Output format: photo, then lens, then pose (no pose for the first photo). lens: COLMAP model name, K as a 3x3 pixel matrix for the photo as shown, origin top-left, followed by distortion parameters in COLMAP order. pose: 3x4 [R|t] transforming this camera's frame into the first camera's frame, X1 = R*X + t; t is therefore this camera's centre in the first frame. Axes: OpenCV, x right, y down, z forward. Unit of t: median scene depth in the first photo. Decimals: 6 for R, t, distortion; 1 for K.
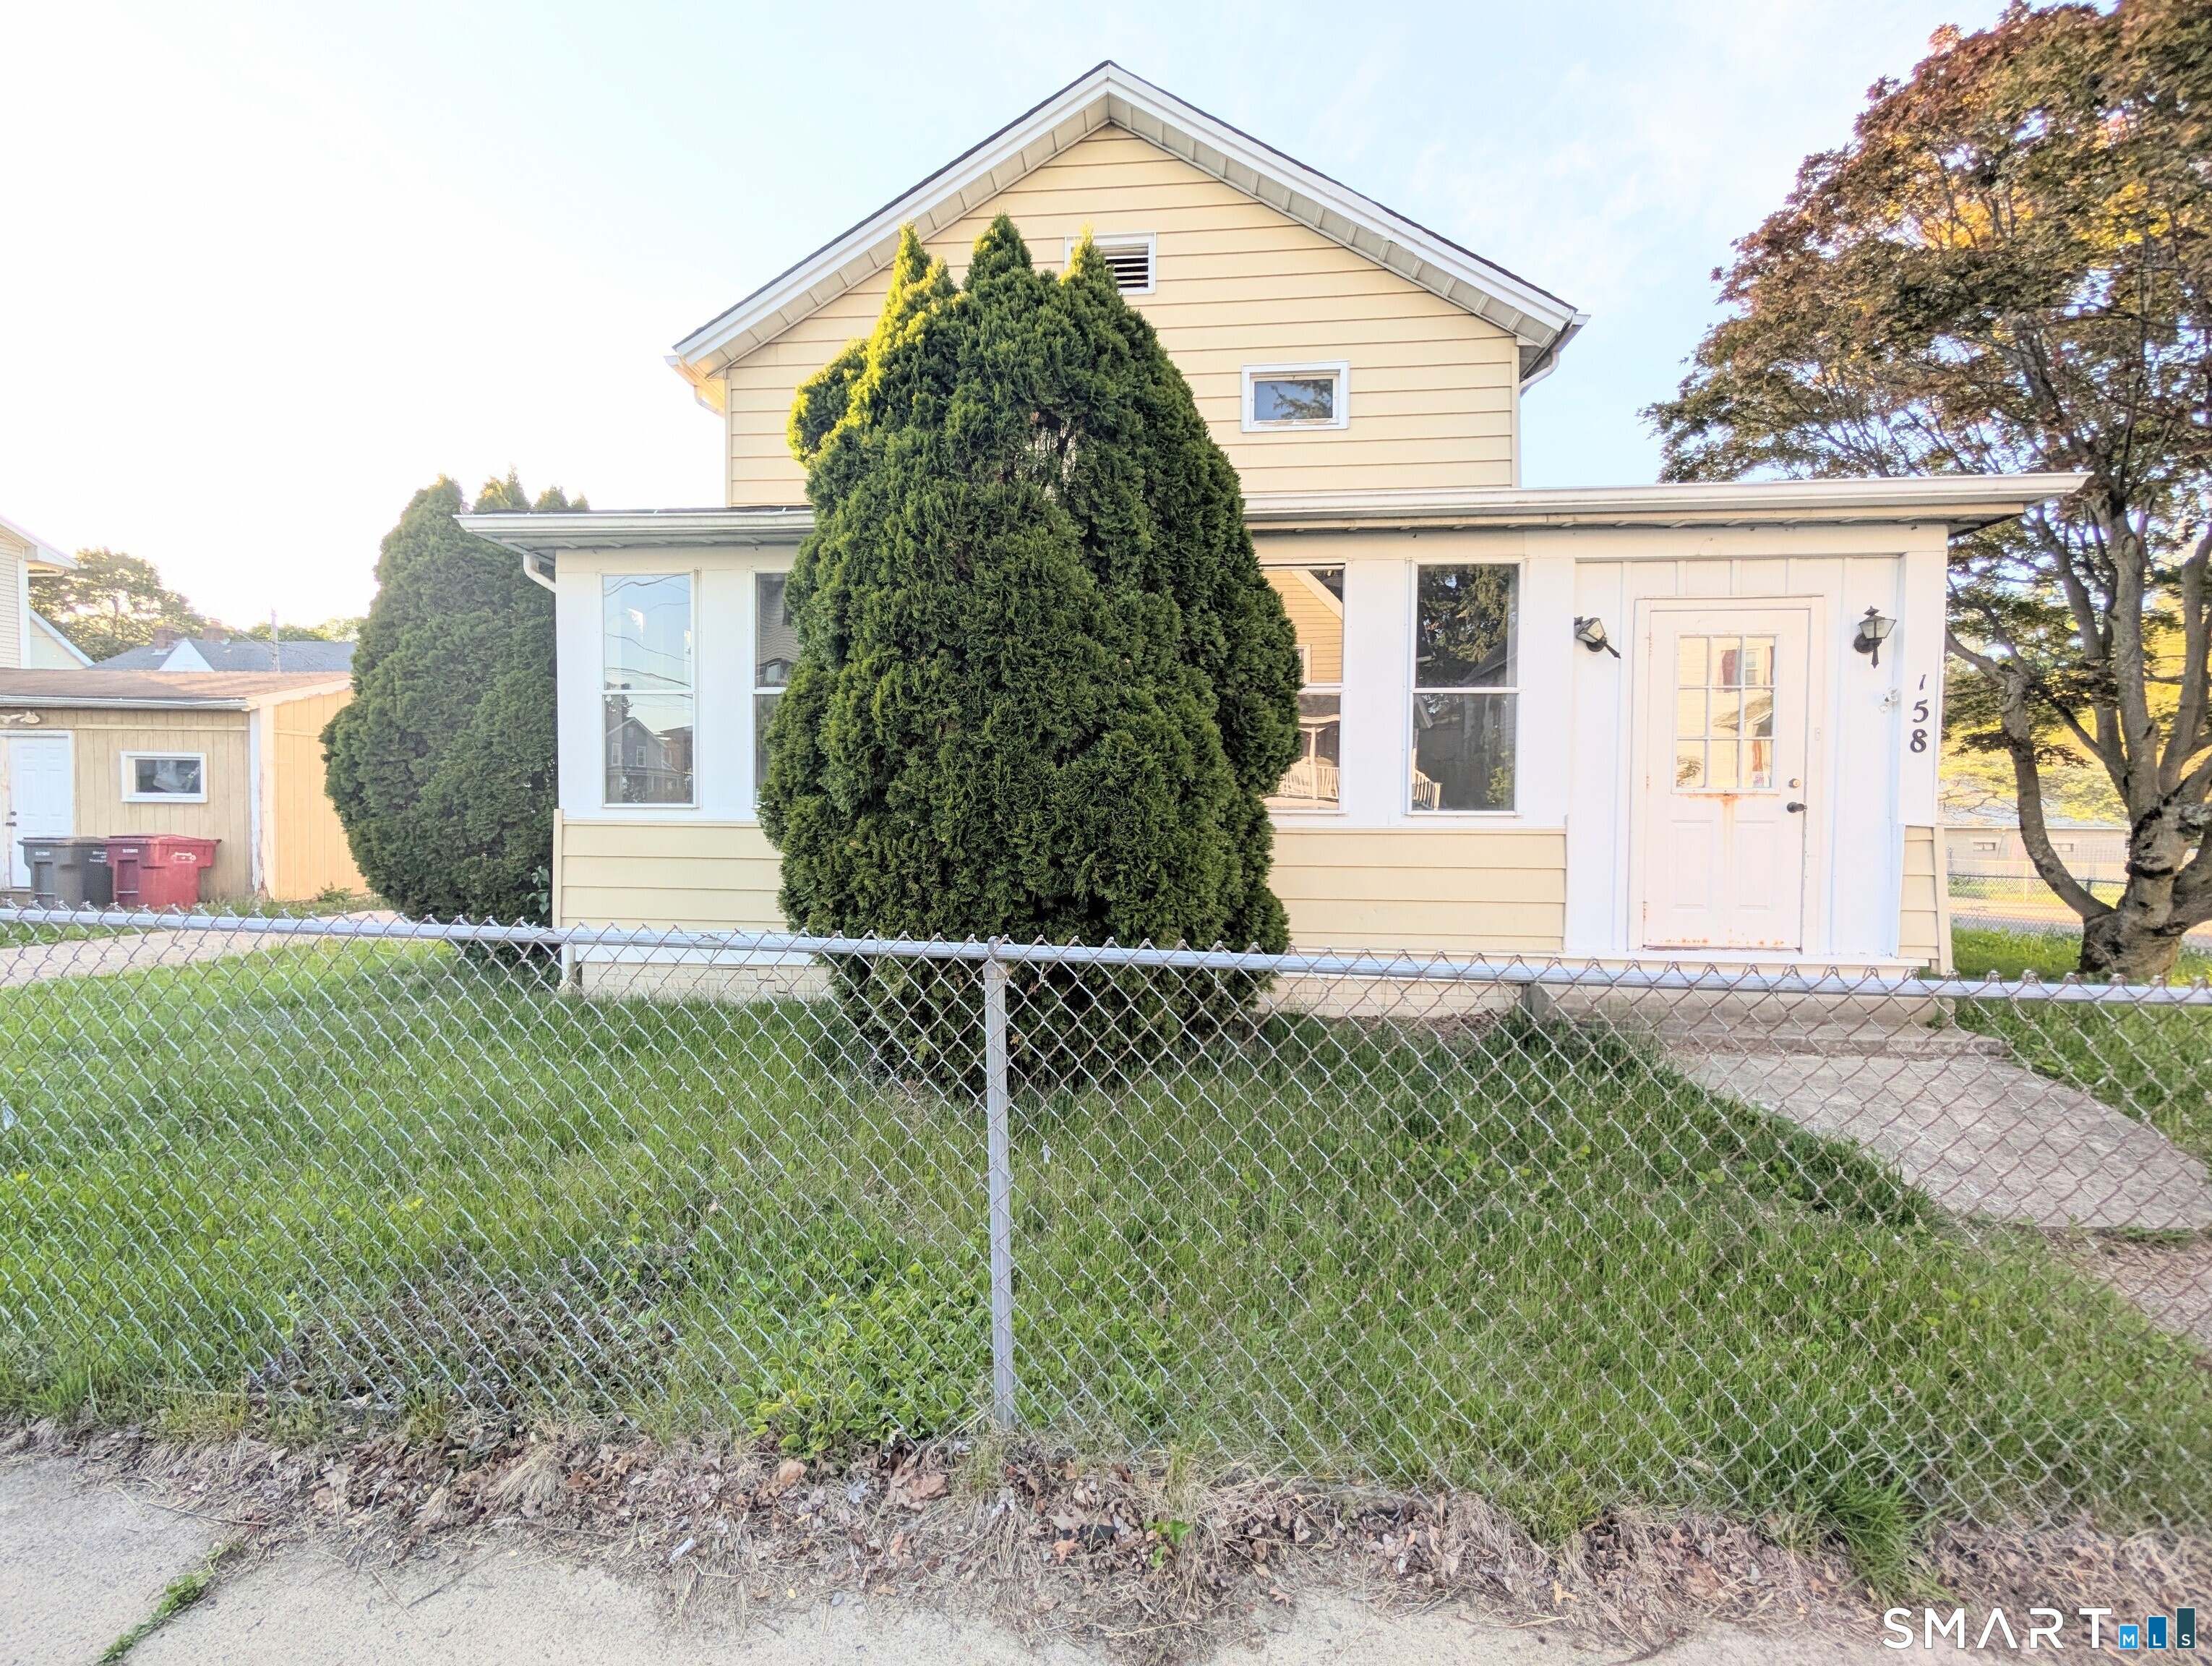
lens RADIAL K [[842.6, 0, 1106.0], [0, 842.6, 833.0], [0, 0, 1]] dist [-0.000076, -0.000132]
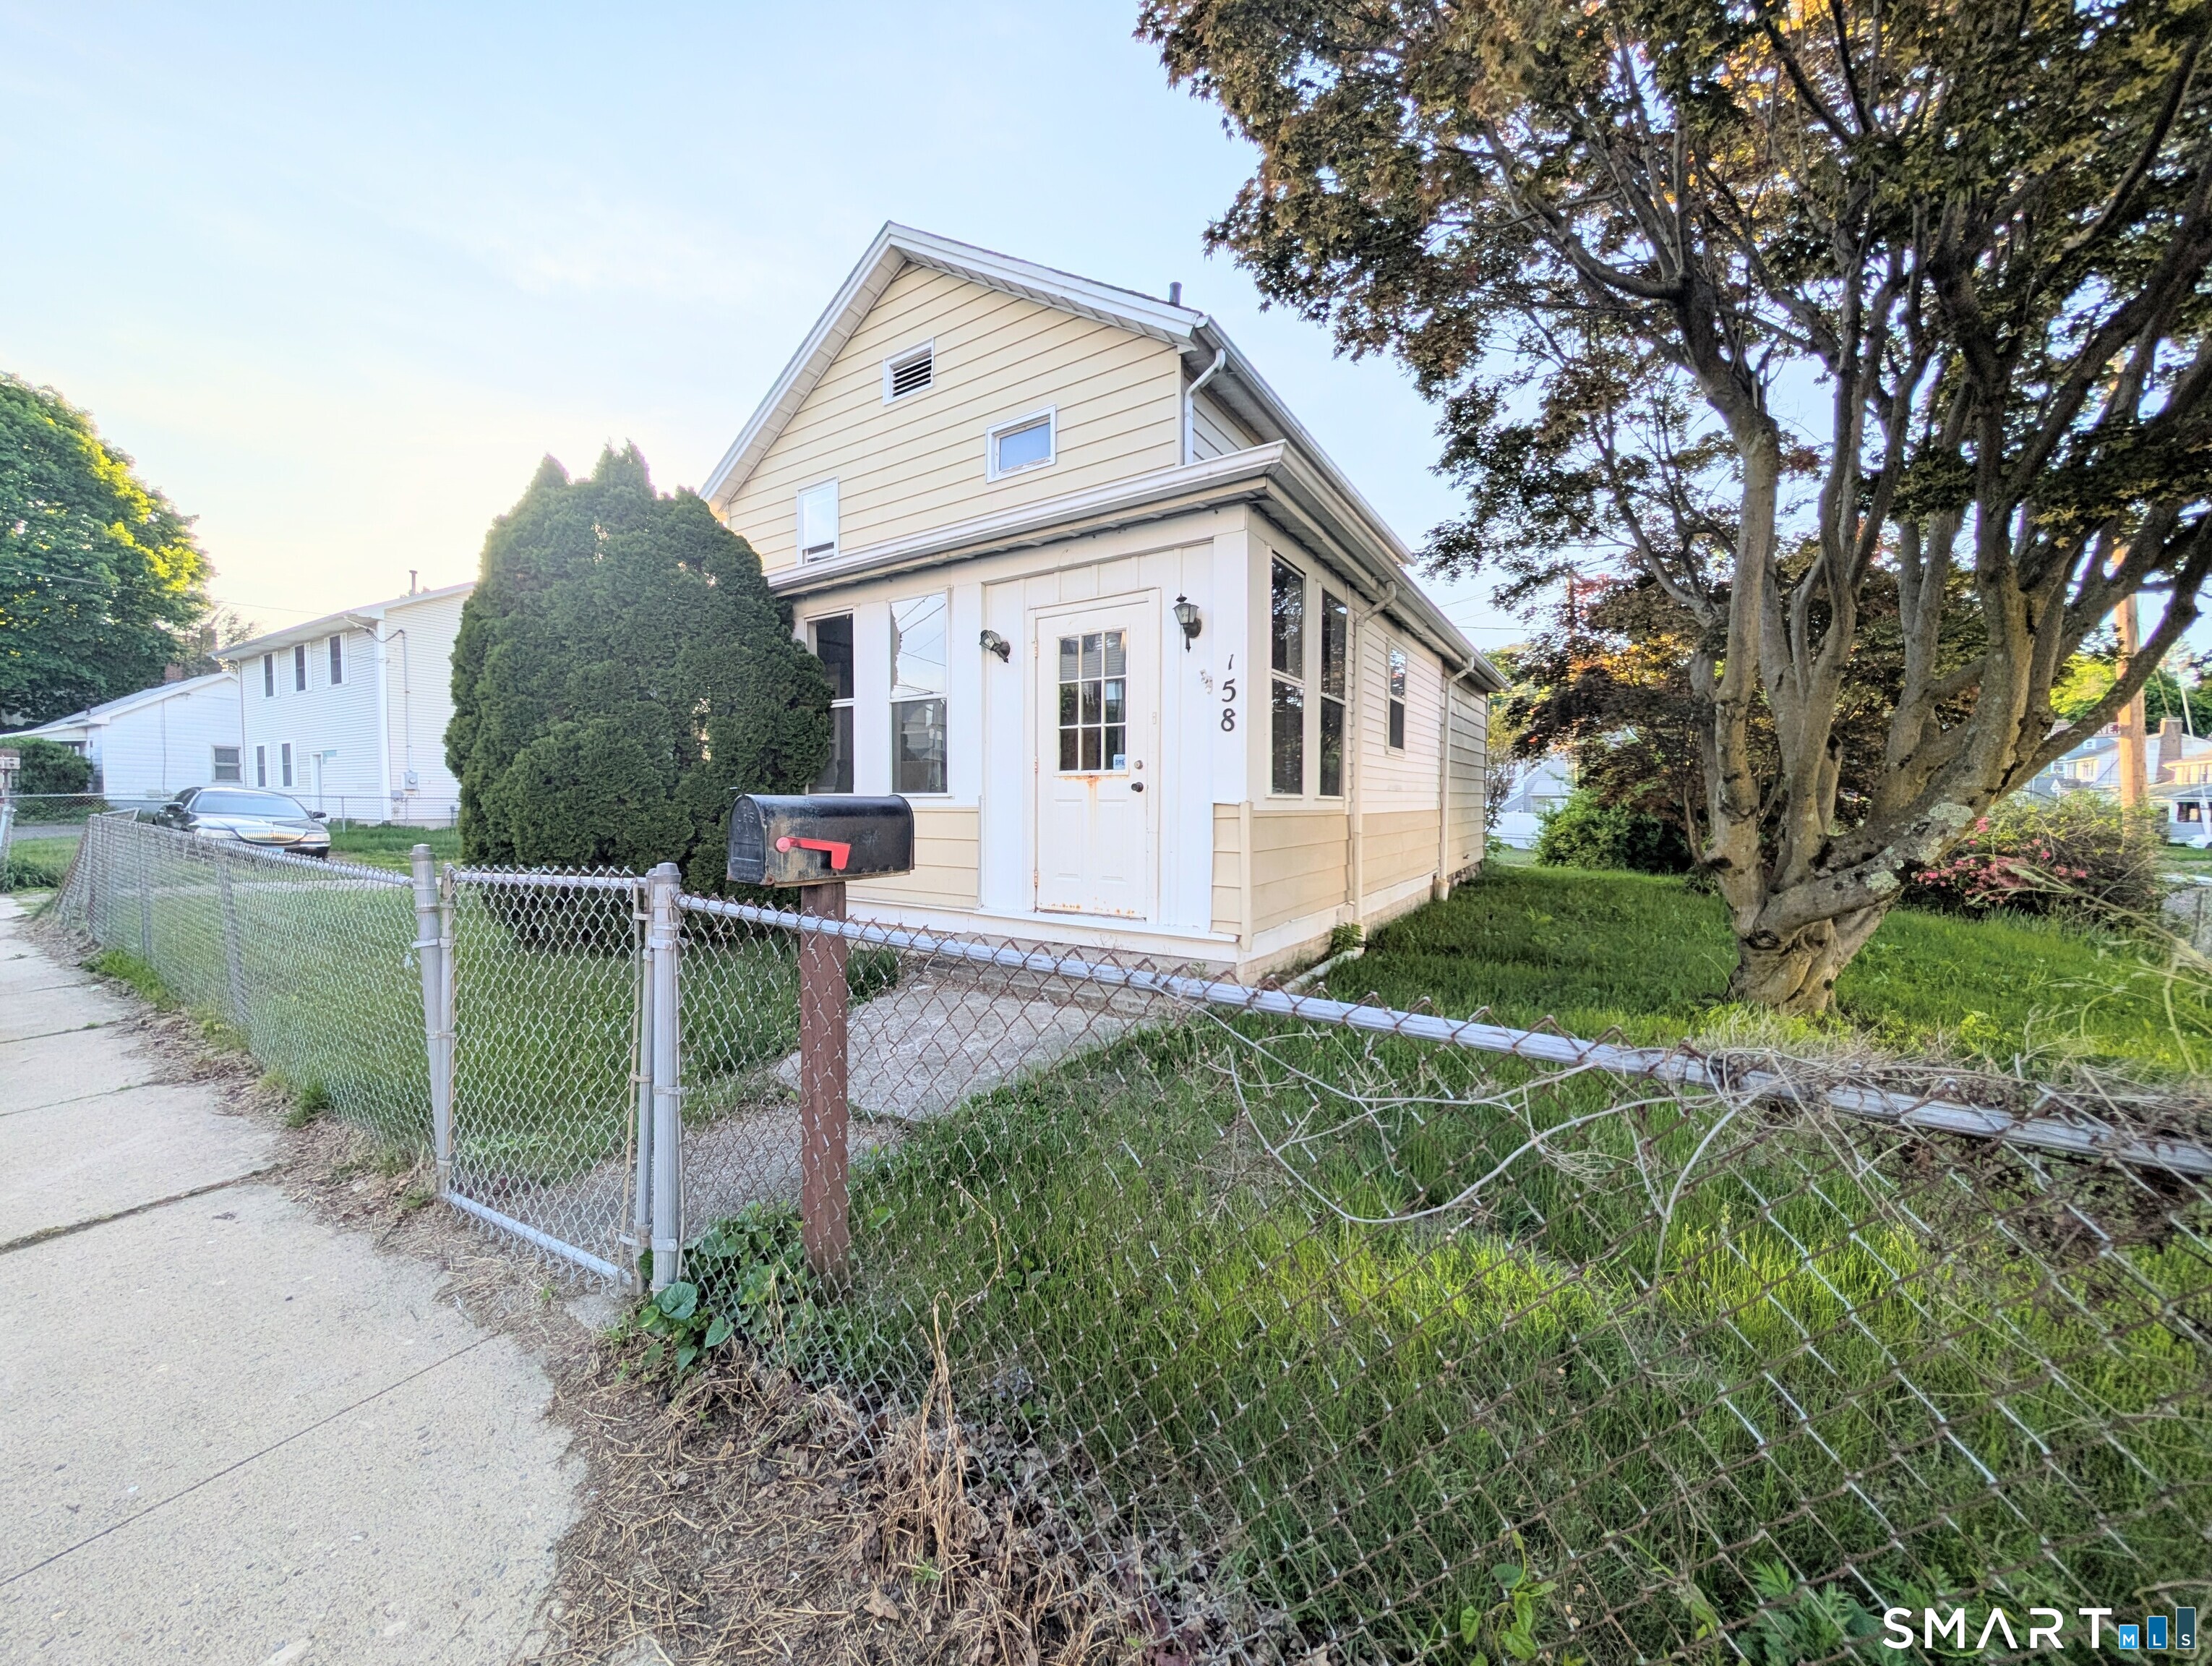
lens RADIAL K [[842.6, 0, 1106.0], [0, 842.6, 833.0], [0, 0, 1]] dist [-0.000076, -0.000132]
pose [[0.862589, 0.015559, -0.505665, 1.318394], [-0.009661, 0.999851, 0.014284, 0.013239], [0.505812, -0.007436, 0.862611, 0.047742]]
